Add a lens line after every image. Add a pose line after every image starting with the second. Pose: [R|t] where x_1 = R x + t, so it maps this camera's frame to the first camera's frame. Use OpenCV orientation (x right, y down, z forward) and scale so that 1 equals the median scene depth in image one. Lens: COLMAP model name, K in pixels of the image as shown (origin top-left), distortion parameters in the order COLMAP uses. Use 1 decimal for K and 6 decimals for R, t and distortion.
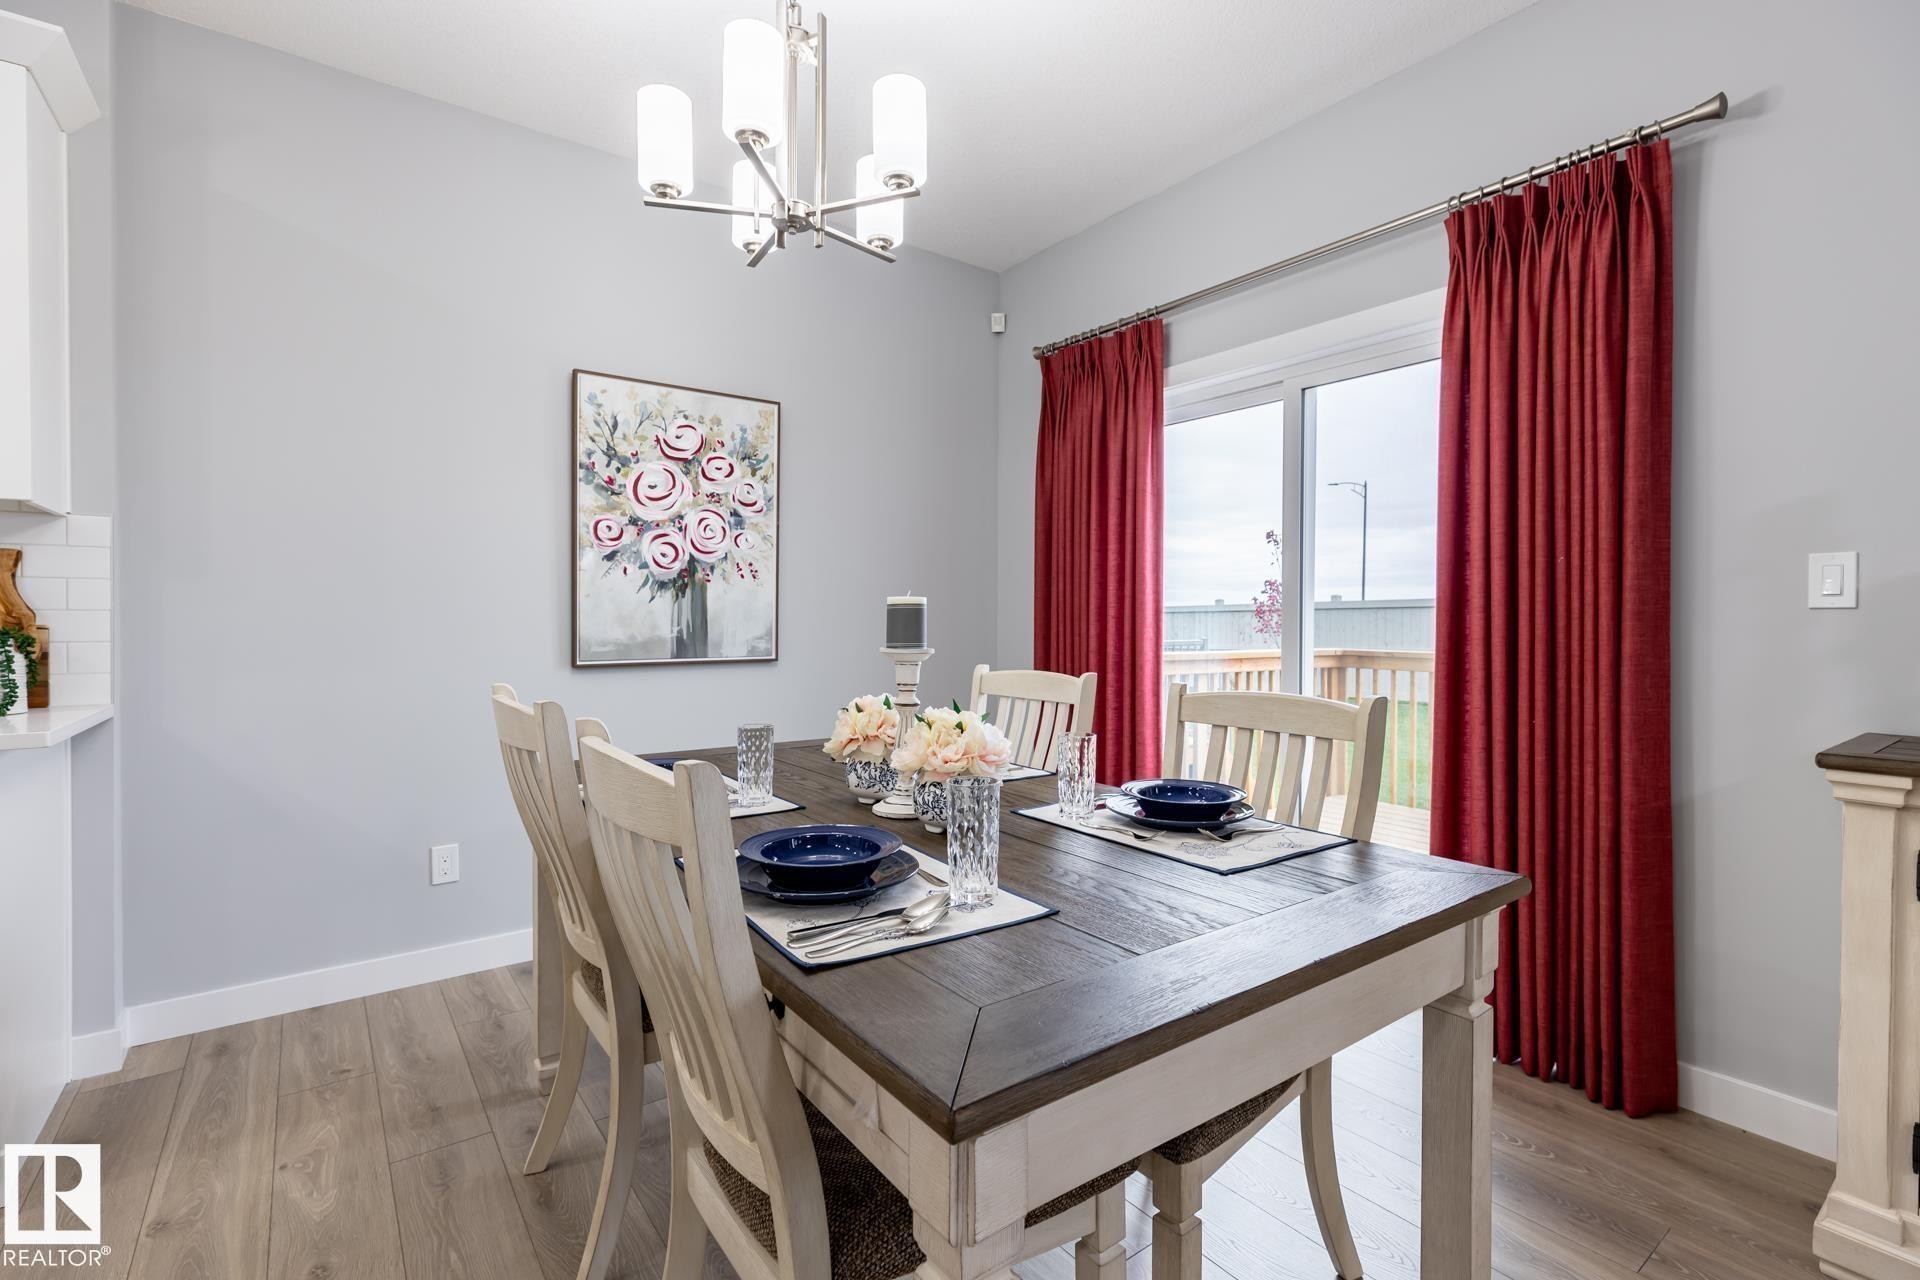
lens RADIAL K [[884.7, 0, 948.3], [0, 884.7, 641.0], [0, 0, 1]] dist [0.001041, 0.002302]
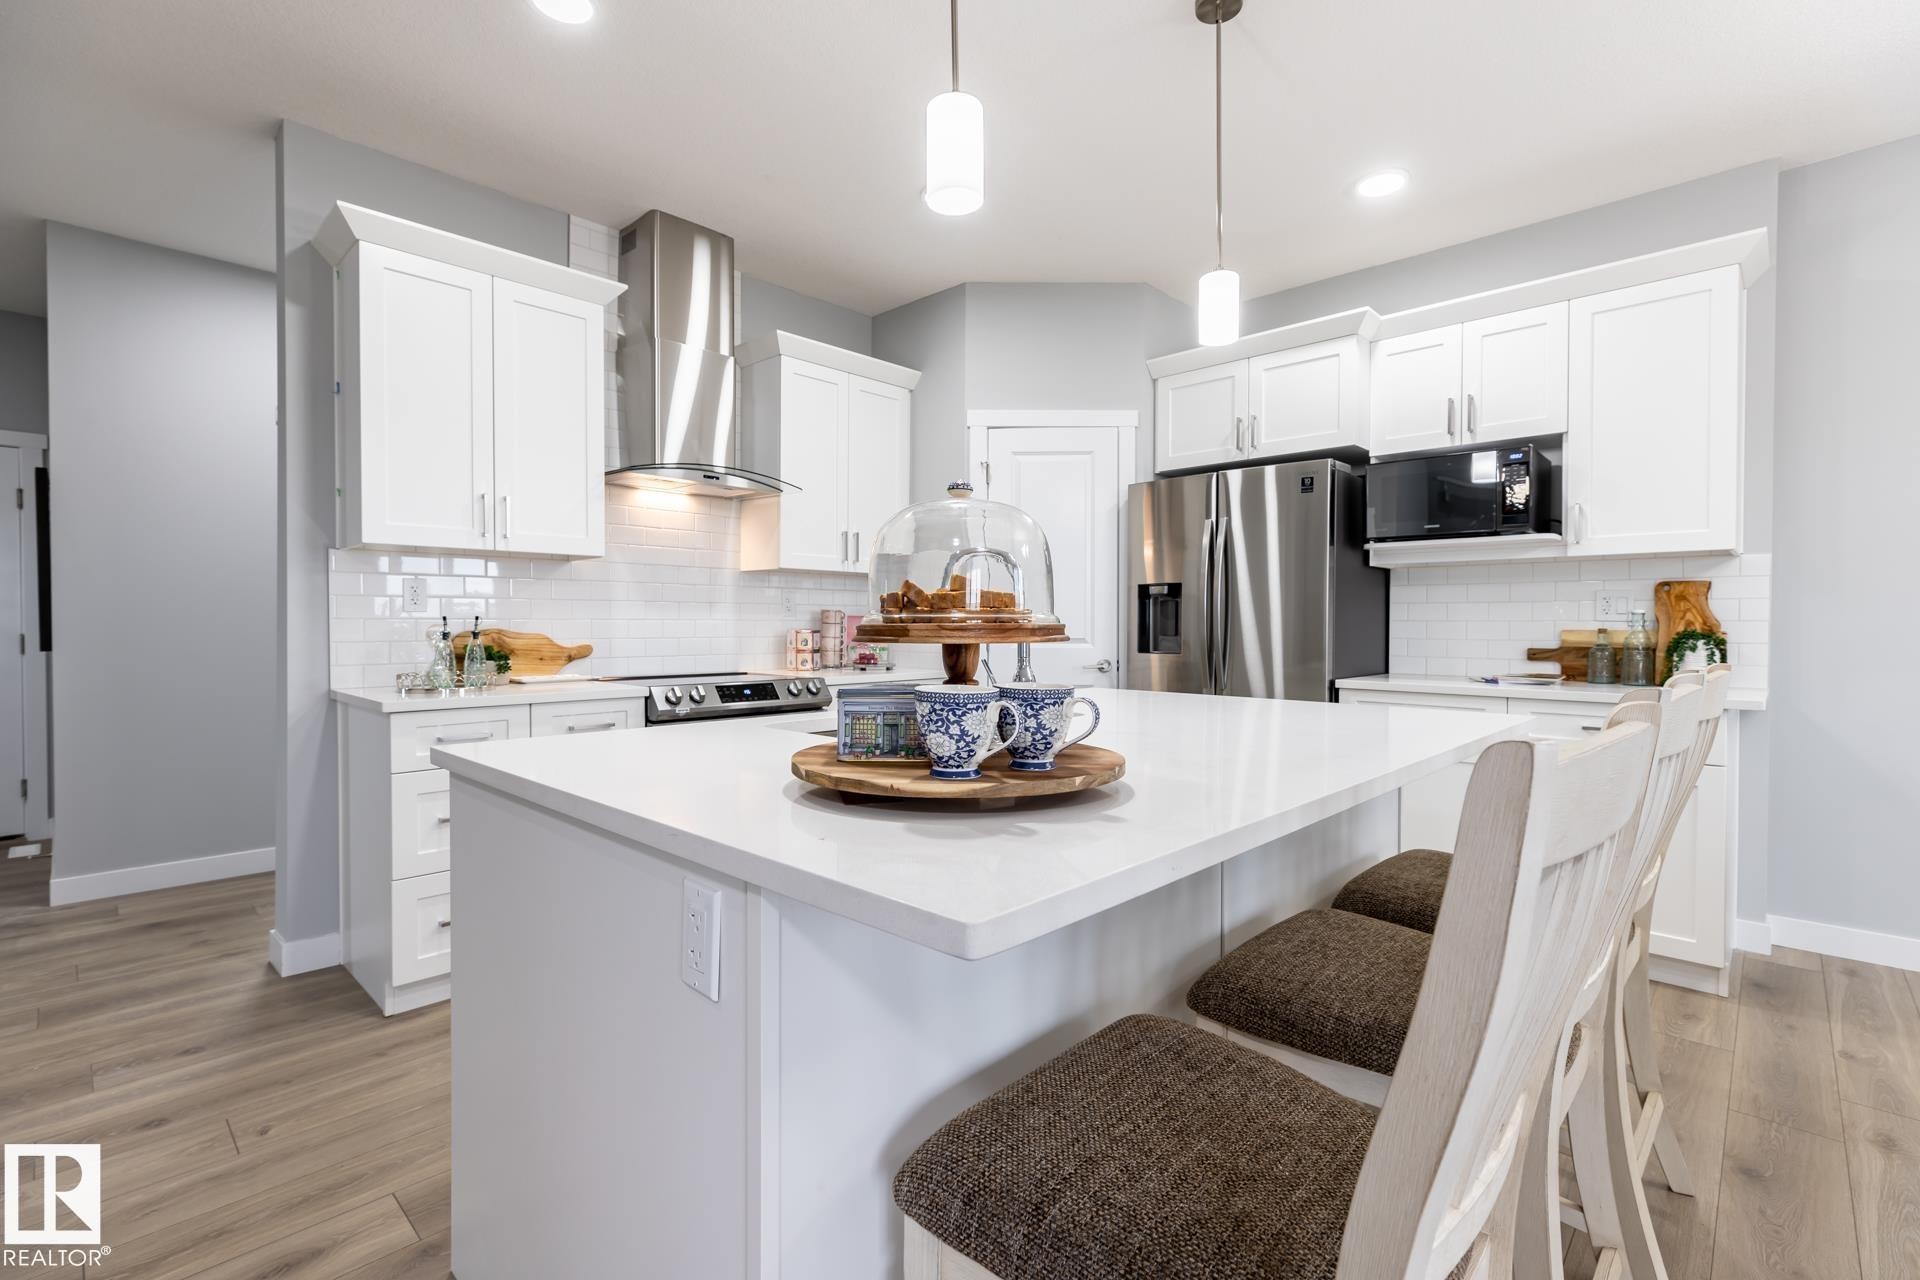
lens RADIAL K [[852.0, 0, 945.4], [0, 852.0, 633.2], [0, 0, 1]] dist [0.001134, -0.000619]
pose [[0.159387, 0.010001, -0.987166, 0.112484], [-0.028000, 0.999592, 0.005606, 0.008957], [0.986819, 0.026747, 0.159602, -0.333699]]
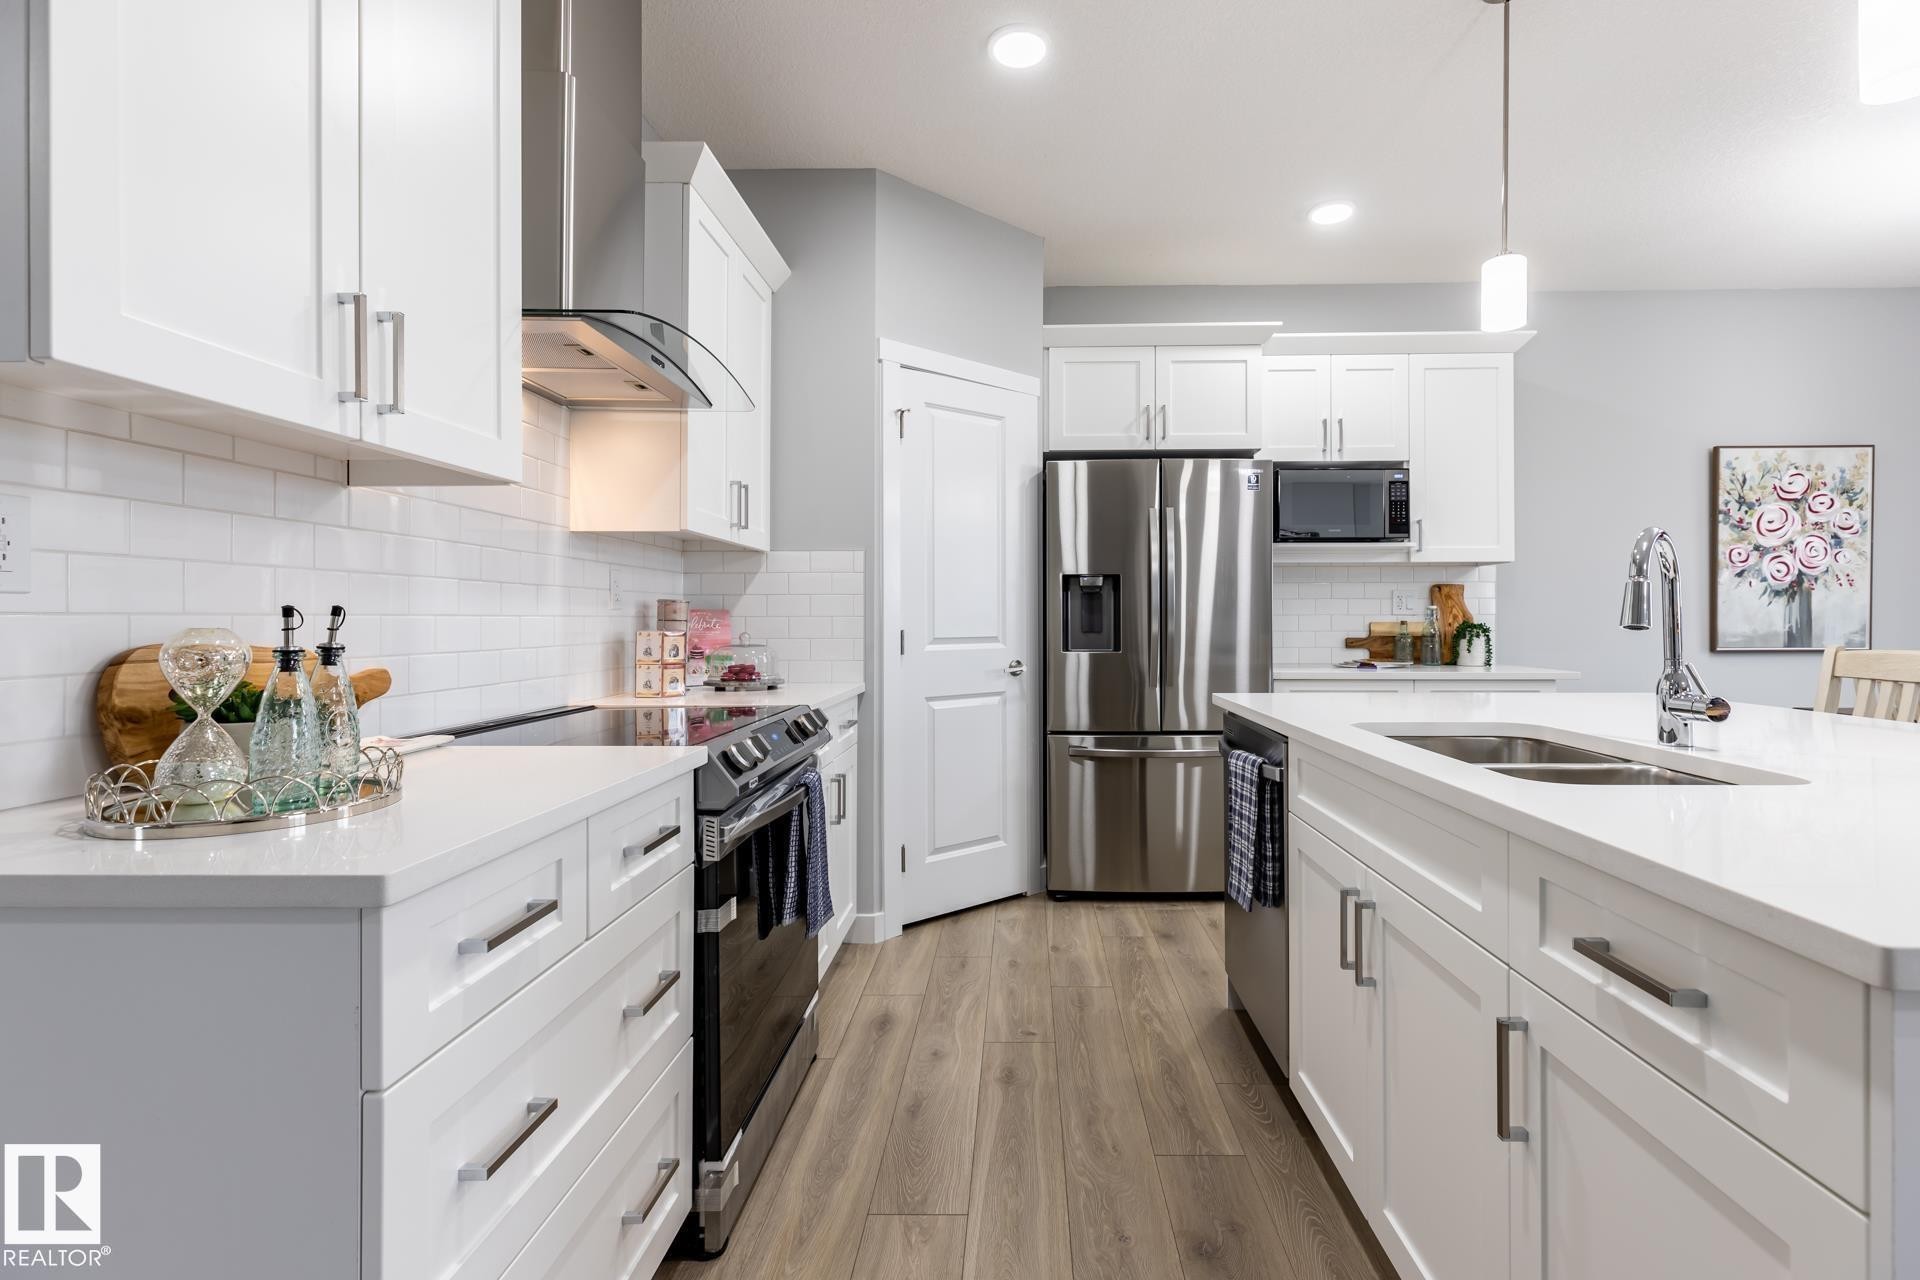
lens RADIAL K [[884.7, 0, 999.1], [0, 884.7, 617.3], [0, 0, 1]] dist [0.001041, 0.002302]
pose [[0.789229, -0.005433, -0.614076, -0.432788], [-0.011578, 0.999651, -0.023724, 0.020391], [0.613990, 0.025833, 0.788891, -0.814110]]
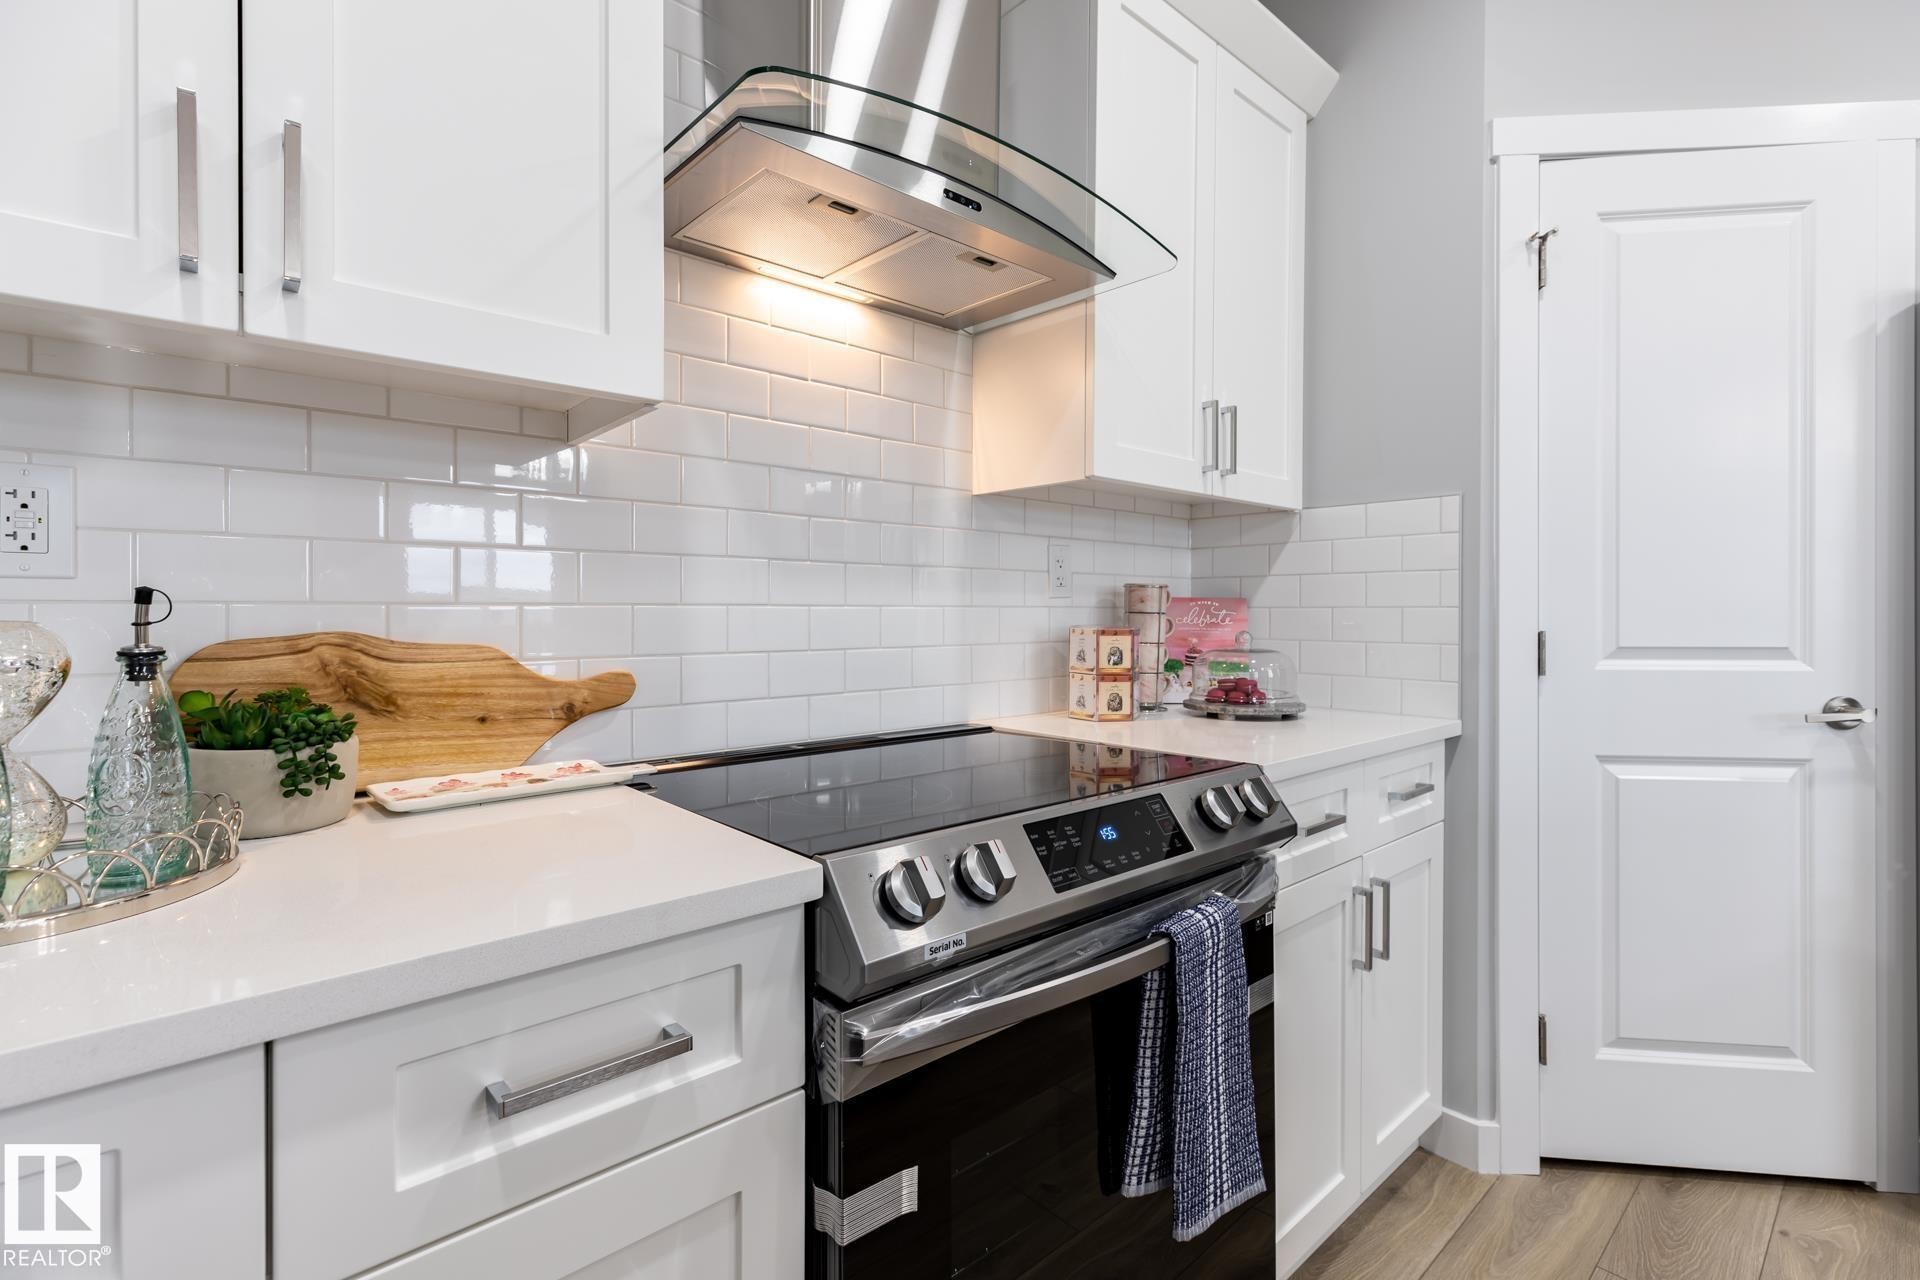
lens RADIAL K [[852.0, 0, 959.5], [0, 852.0, 615.5], [0, 0, 1]] dist [0.001134, -0.000619]
pose [[0.085123, 0.000507, -0.996370, -0.637117], [-0.025515, 0.999673, -0.001671, 0.012462], [0.996044, 0.025564, 0.085108, -0.490401]]
